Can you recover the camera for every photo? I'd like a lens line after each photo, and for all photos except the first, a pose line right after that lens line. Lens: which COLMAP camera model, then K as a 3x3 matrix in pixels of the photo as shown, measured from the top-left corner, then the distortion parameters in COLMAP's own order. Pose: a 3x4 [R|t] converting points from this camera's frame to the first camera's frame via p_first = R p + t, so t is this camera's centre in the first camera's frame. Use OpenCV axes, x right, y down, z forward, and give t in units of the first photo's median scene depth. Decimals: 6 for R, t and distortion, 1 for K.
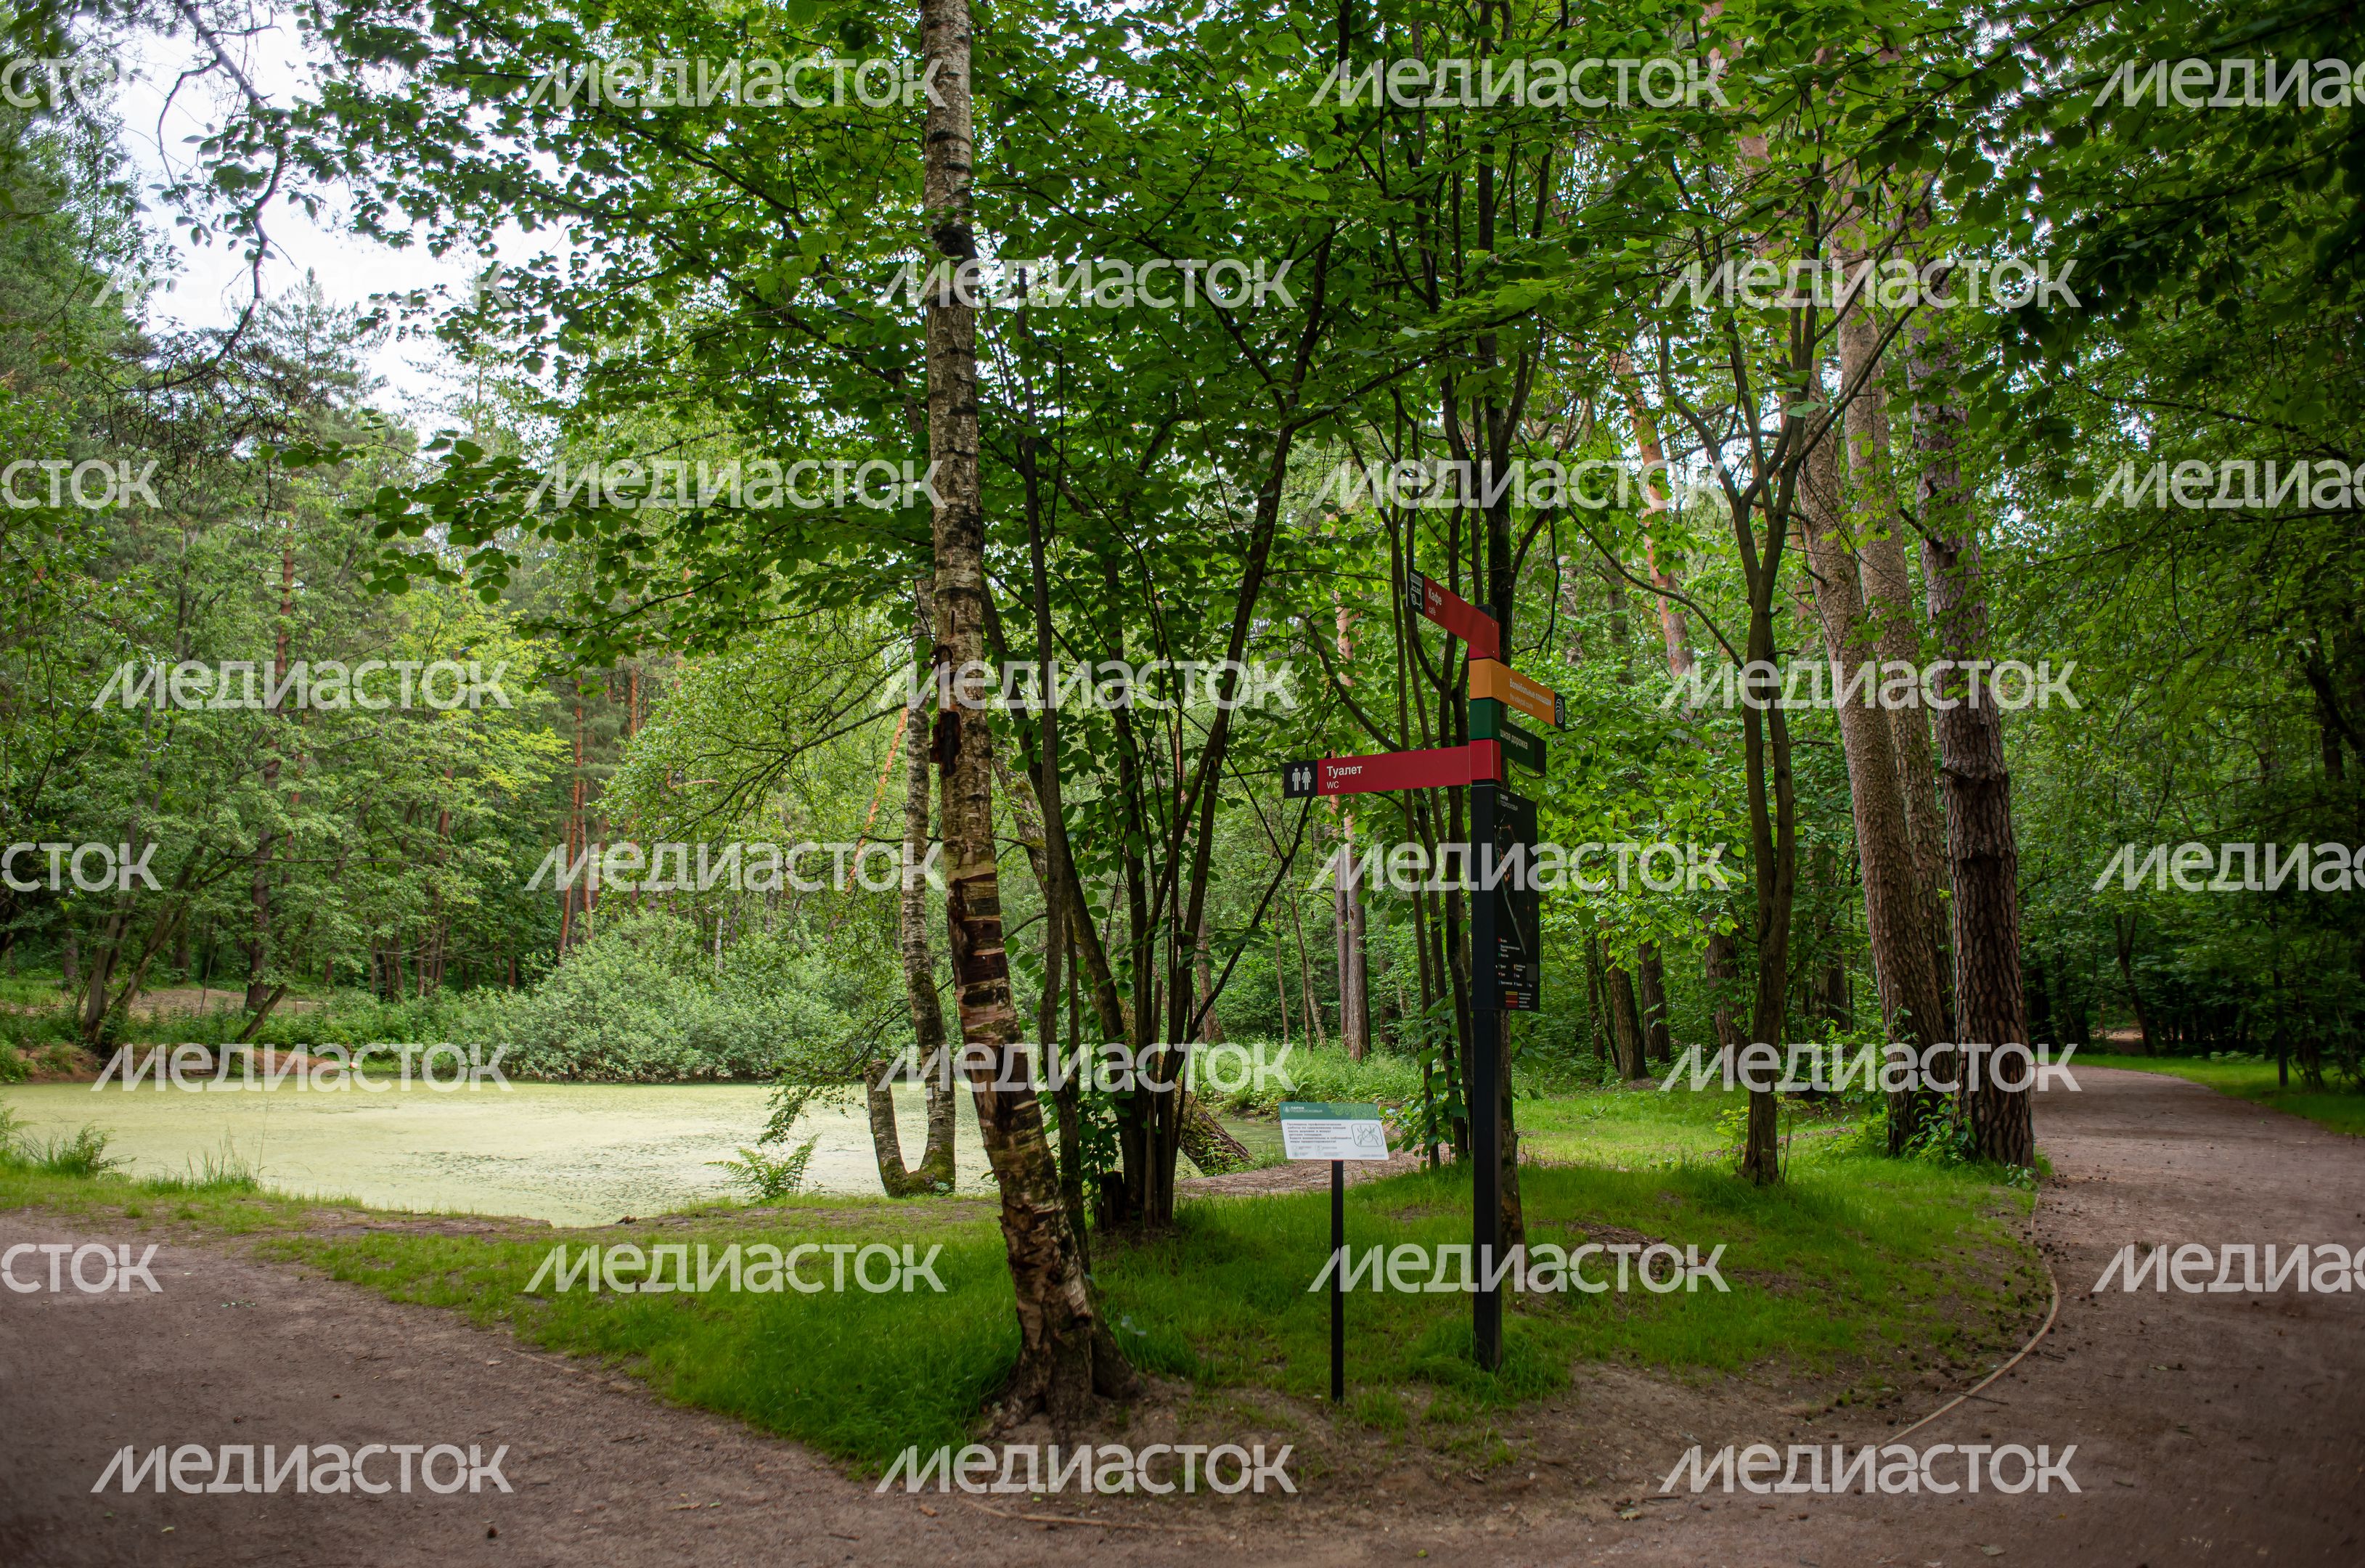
lens RADIAL K [[1619.7, 0, 1182.5], [0, 1619.7, 784.0], [0, 0, 1]] dist [-0.000628, 0.000972]
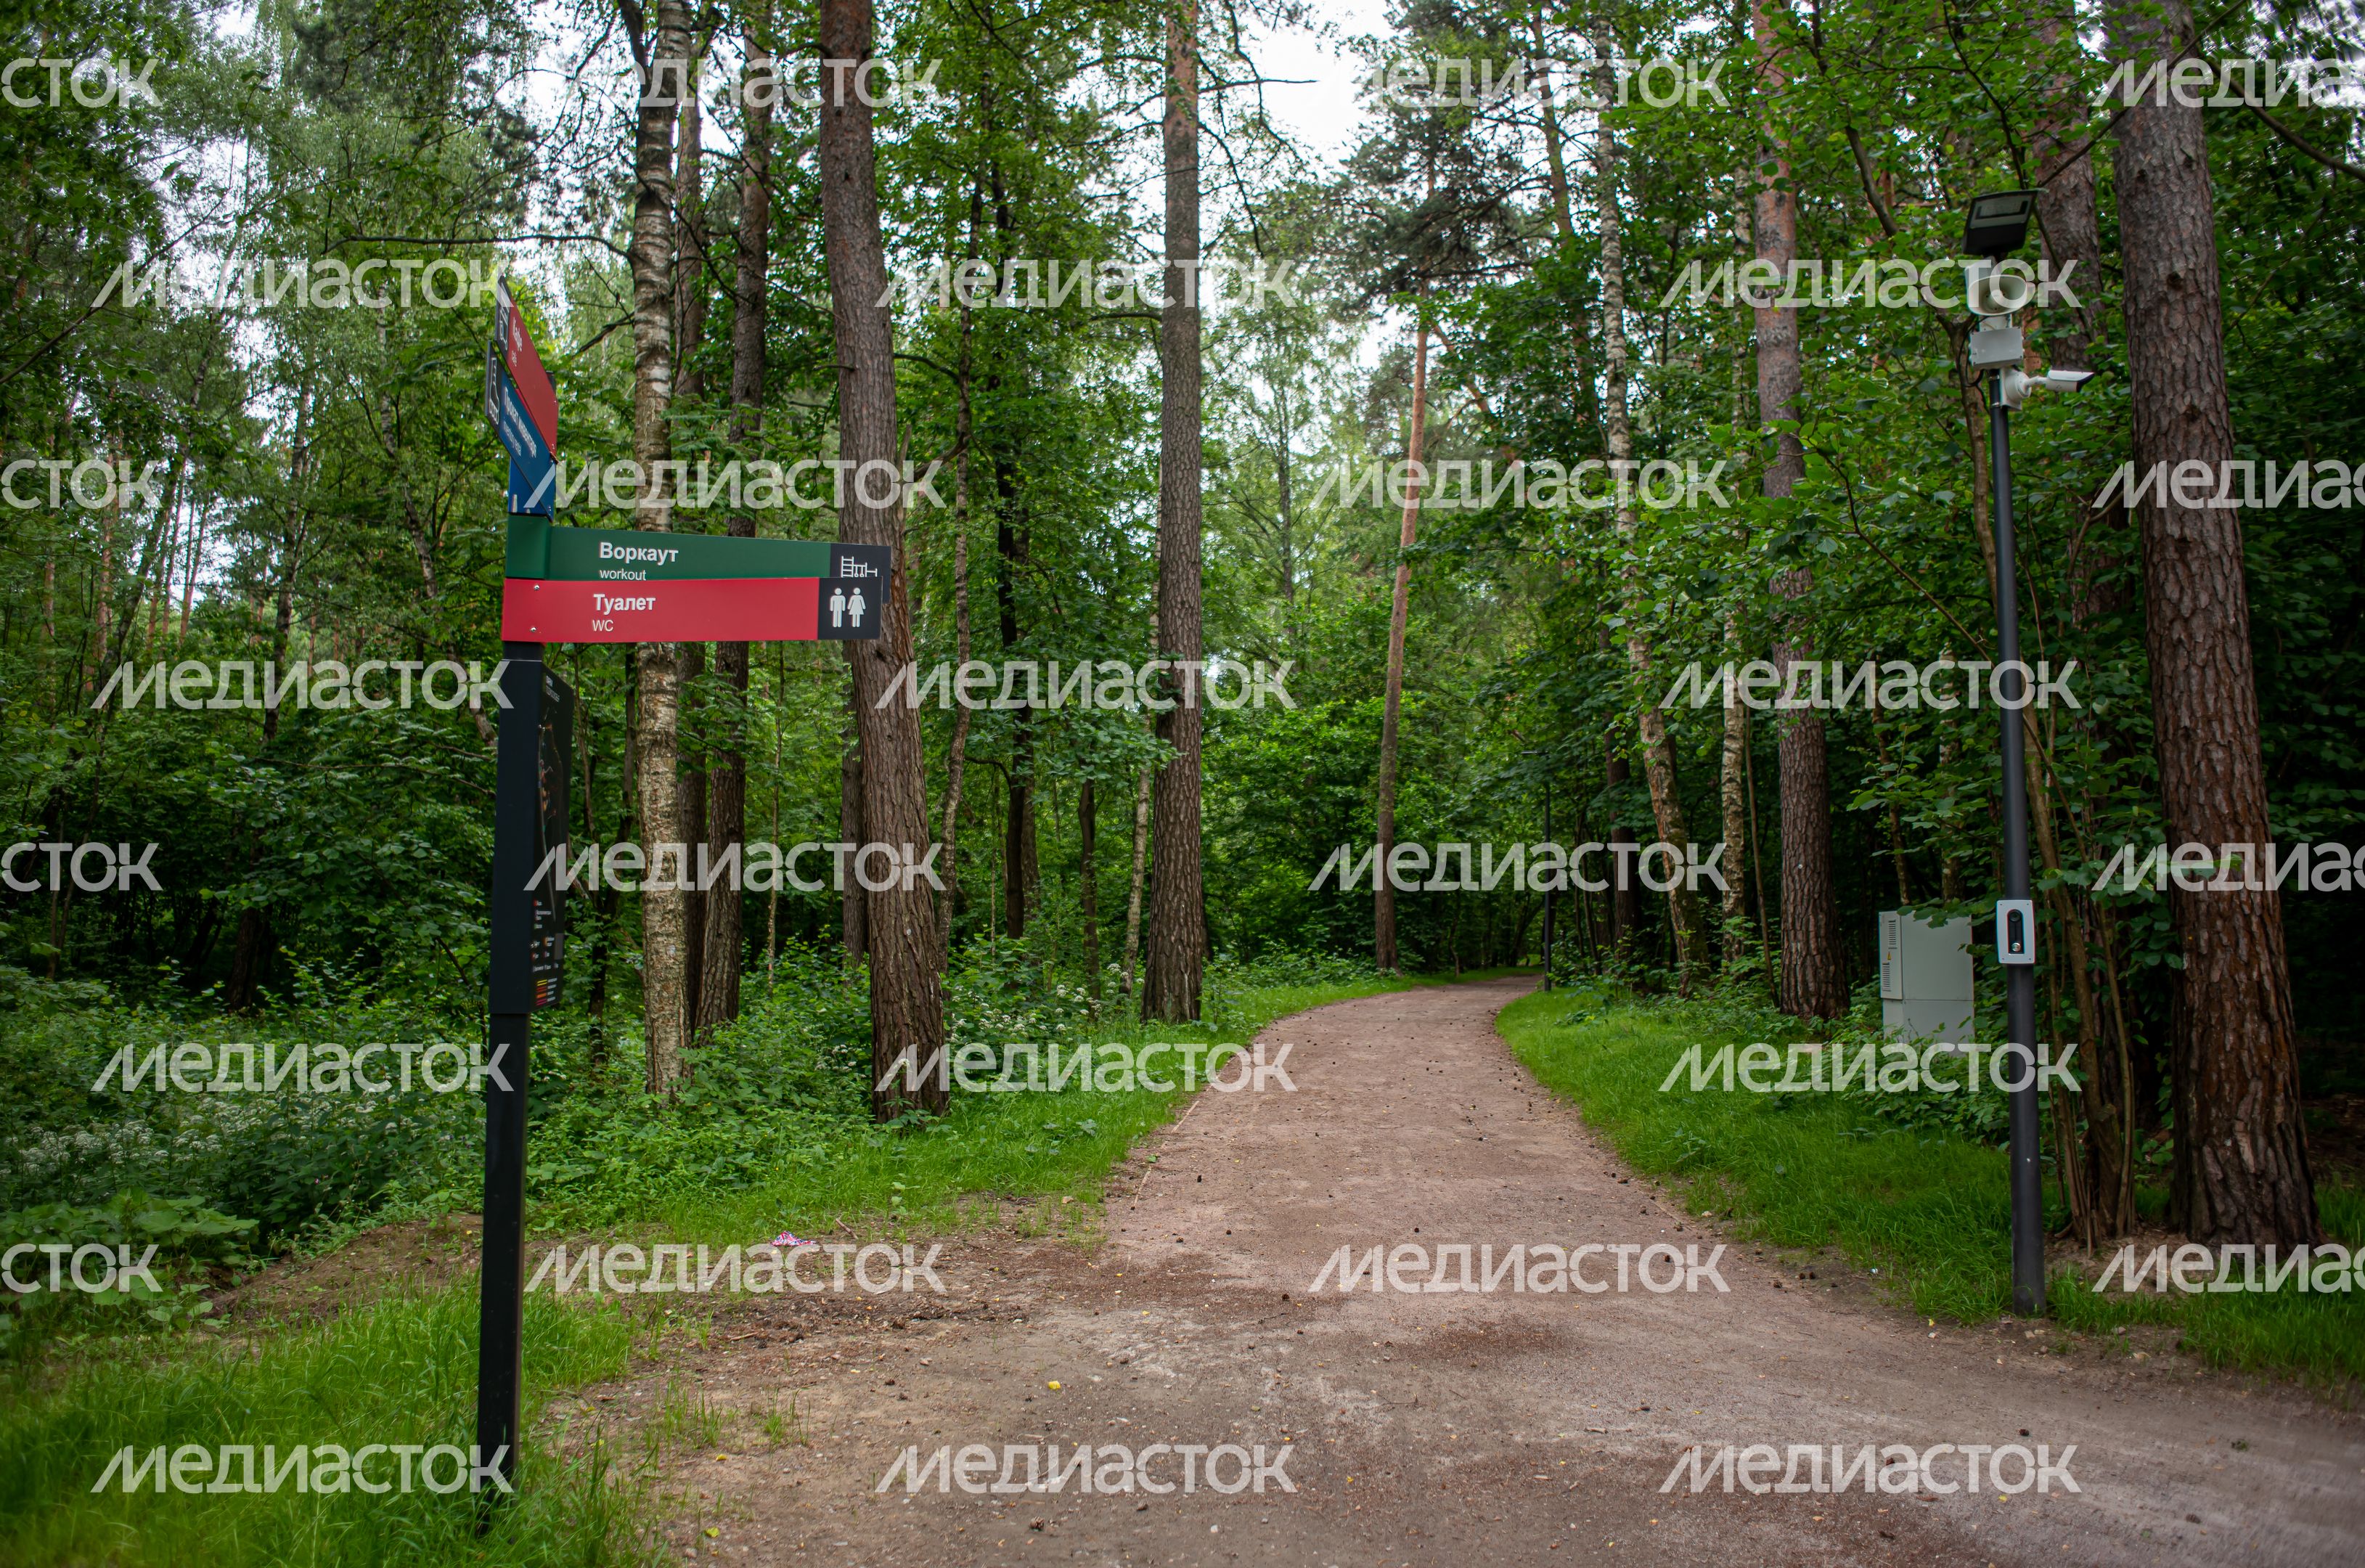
lens RADIAL K [[1619.7, 0, 1182.5], [0, 1619.7, 784.0], [0, 0, 1]] dist [-0.000628, 0.000972]
pose [[1.000000, -0.000222, -0.000027, -0.000012], [0.000222, 1.000000, -0.000581, 0.237128], [0.000027, 0.000581, 1.000000, 0.000041]]
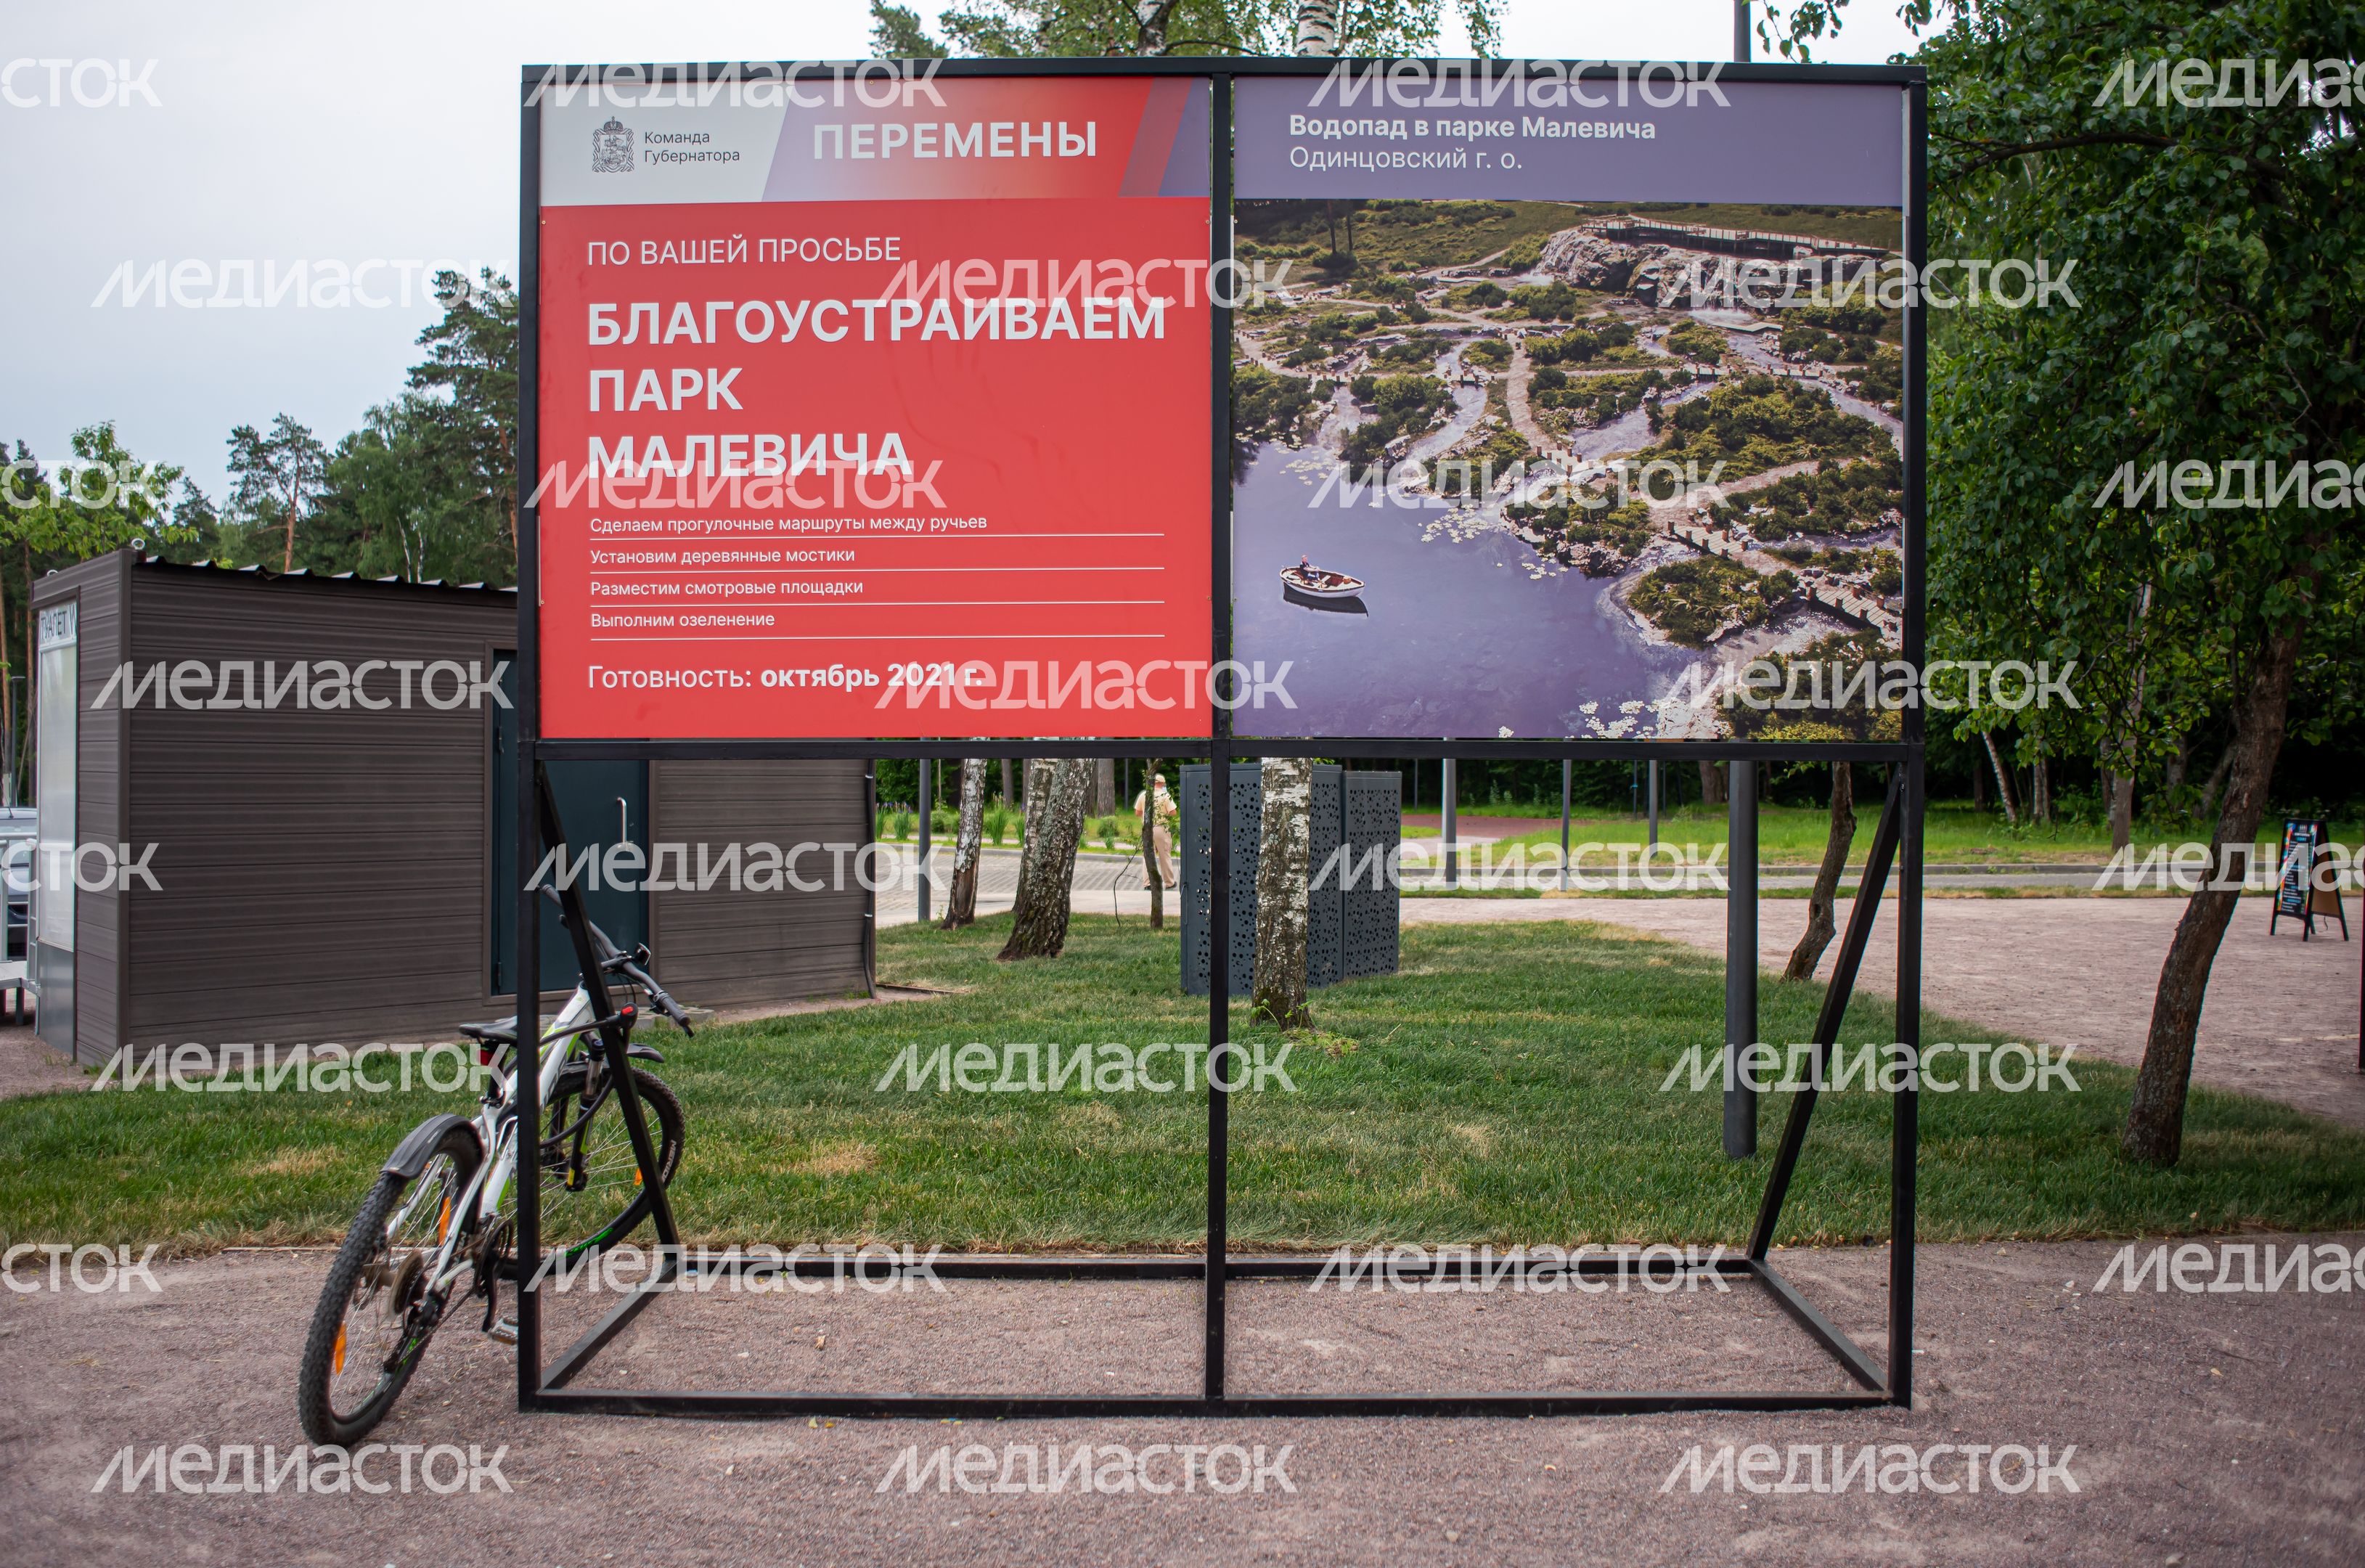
lens RADIAL K [[1619.7, 0, 1182.5], [0, 1619.7, 784.0], [0, 0, 1]] dist [-0.000628, 0.000972]
pose [[1.000000, -0.000243, -0.000048, -0.000027], [0.000243, 1.000000, -0.000720, 0.463727], [0.000048, 0.000720, 1.000000, 0.000184]]
